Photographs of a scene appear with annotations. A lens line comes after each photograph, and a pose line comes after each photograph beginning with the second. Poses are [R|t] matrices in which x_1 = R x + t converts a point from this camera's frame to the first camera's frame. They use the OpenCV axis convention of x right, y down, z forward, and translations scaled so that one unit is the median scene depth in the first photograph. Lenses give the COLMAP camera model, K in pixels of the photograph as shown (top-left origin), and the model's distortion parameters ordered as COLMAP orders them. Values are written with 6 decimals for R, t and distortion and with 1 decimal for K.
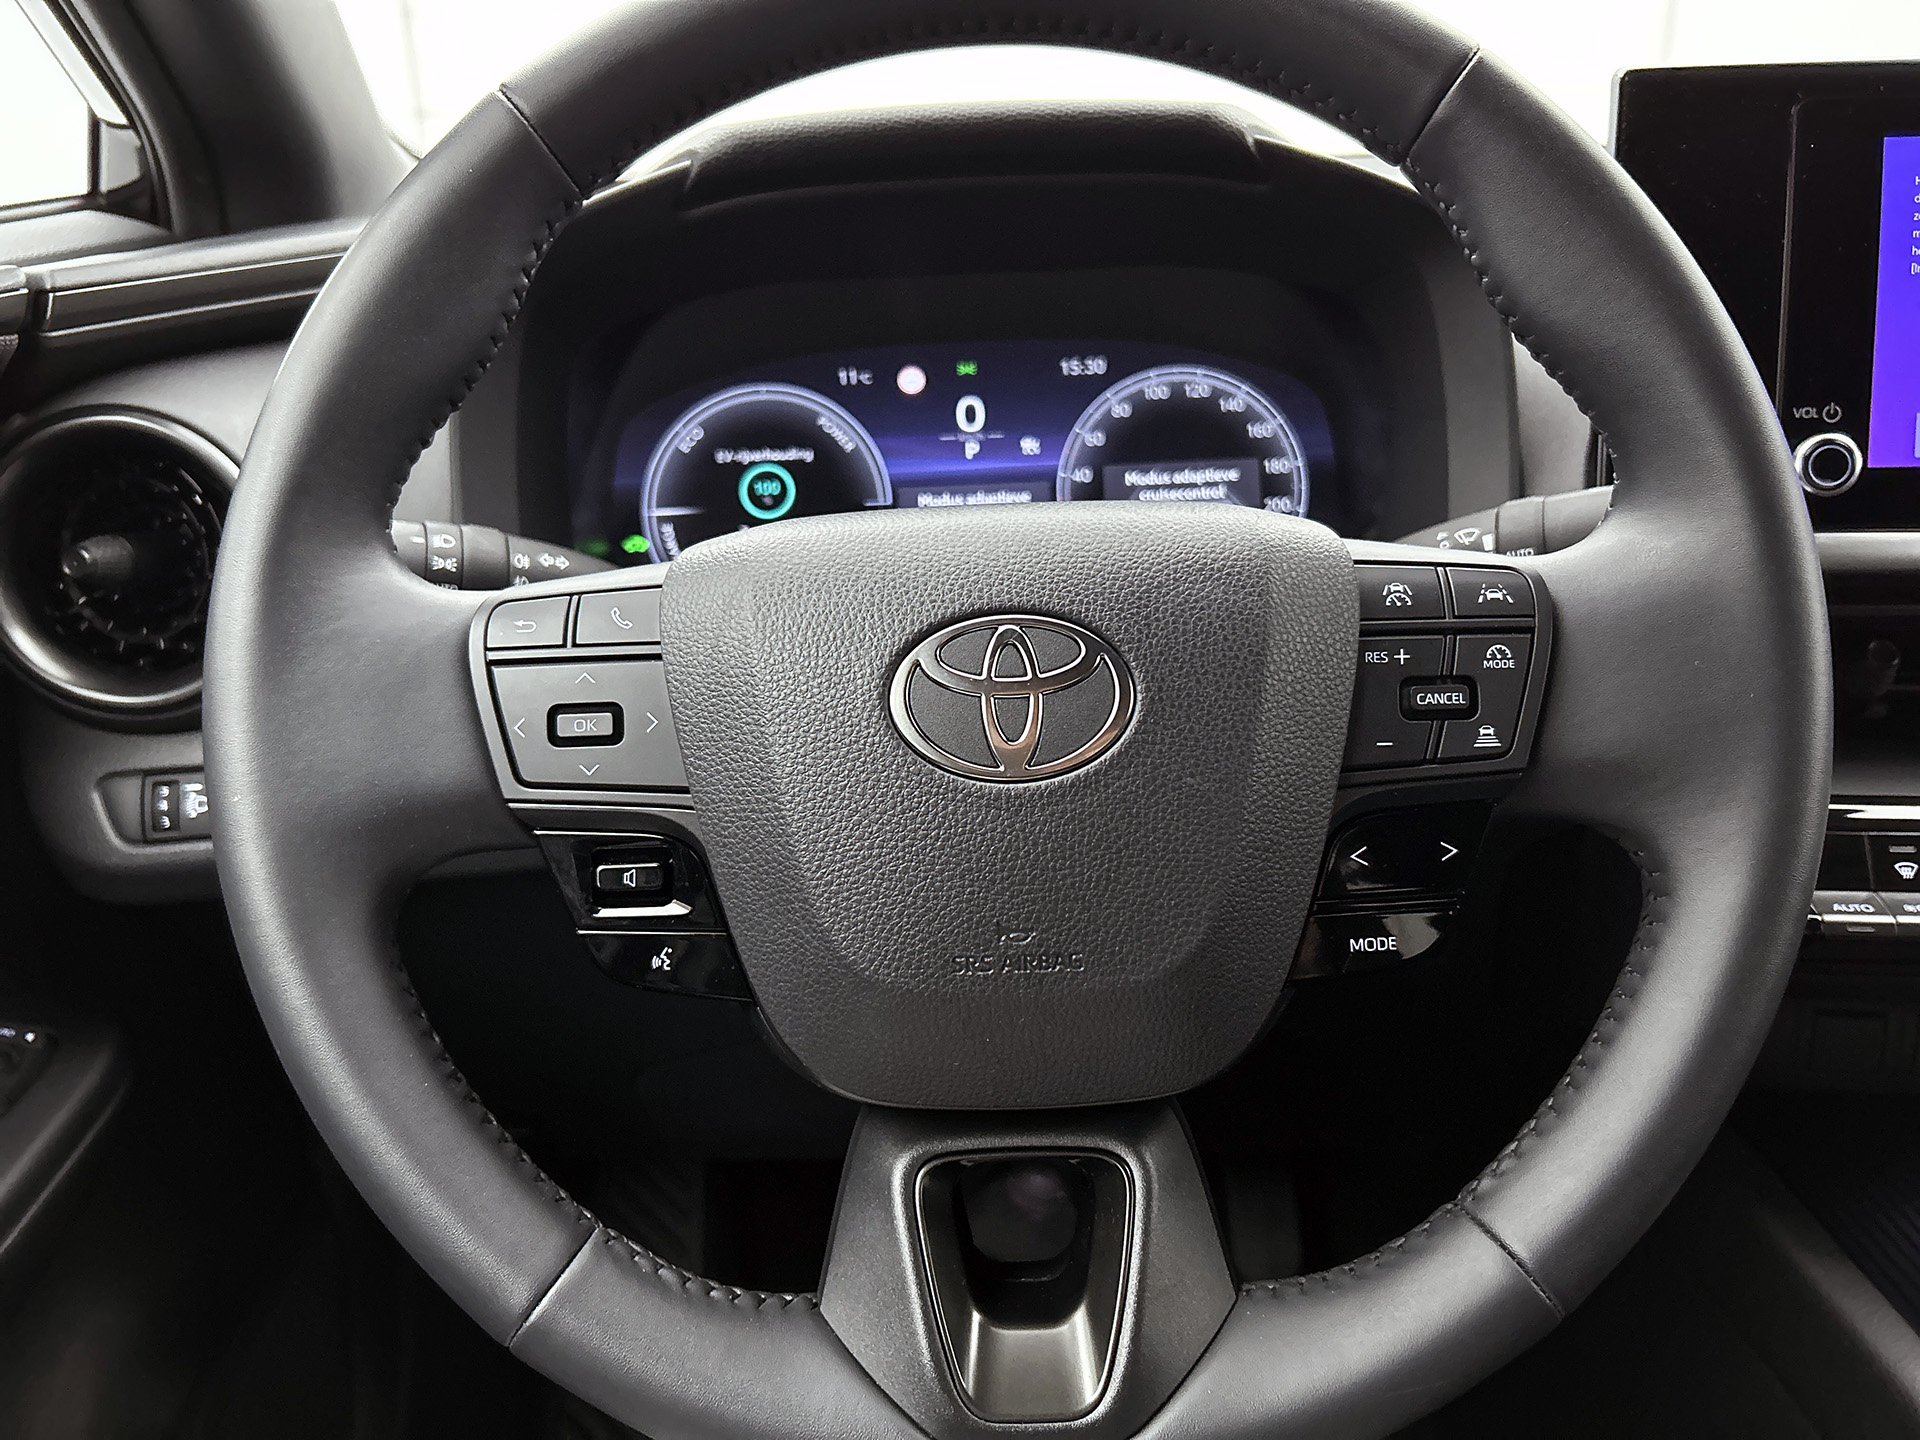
lens RADIAL K [[1532.8, 0, 922.4], [0, 1532.8, 746.2], [0, 0, 1]] dist [0.046396, -0.068683]
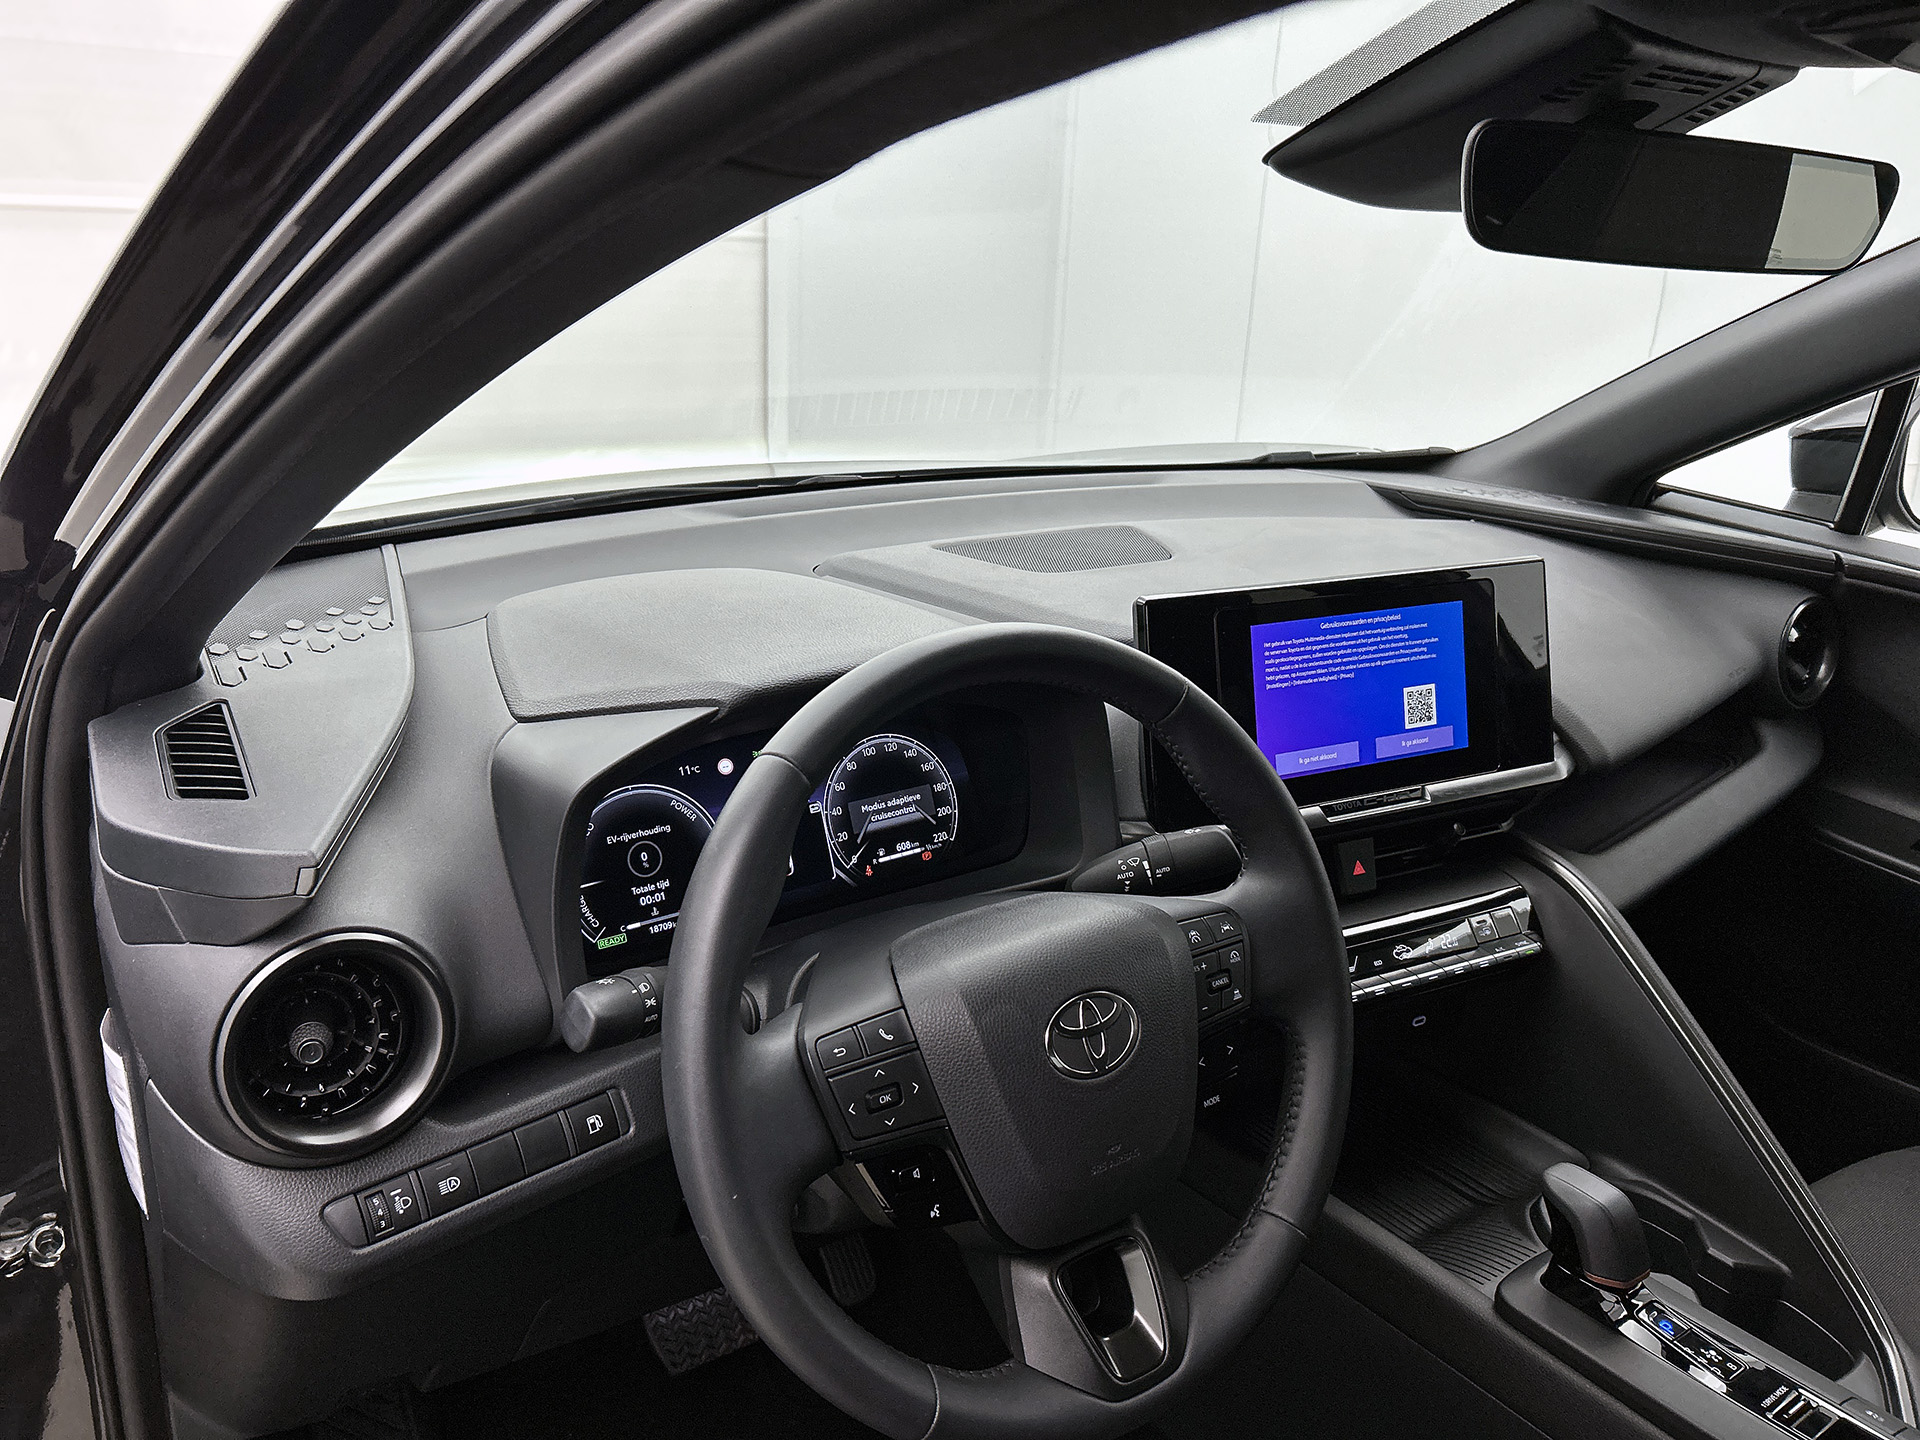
lens RADIAL K [[1532.8, 0, 1000.9], [0, 1532.8, 701.5], [0, 0, 1]] dist [0.046396, -0.068683]
pose [[0.808183, -0.118853, 0.576814, -1.082792], [0.140437, 0.990063, 0.007234, -0.465868], [-0.571942, 0.075160, 0.816844, -0.608519]]
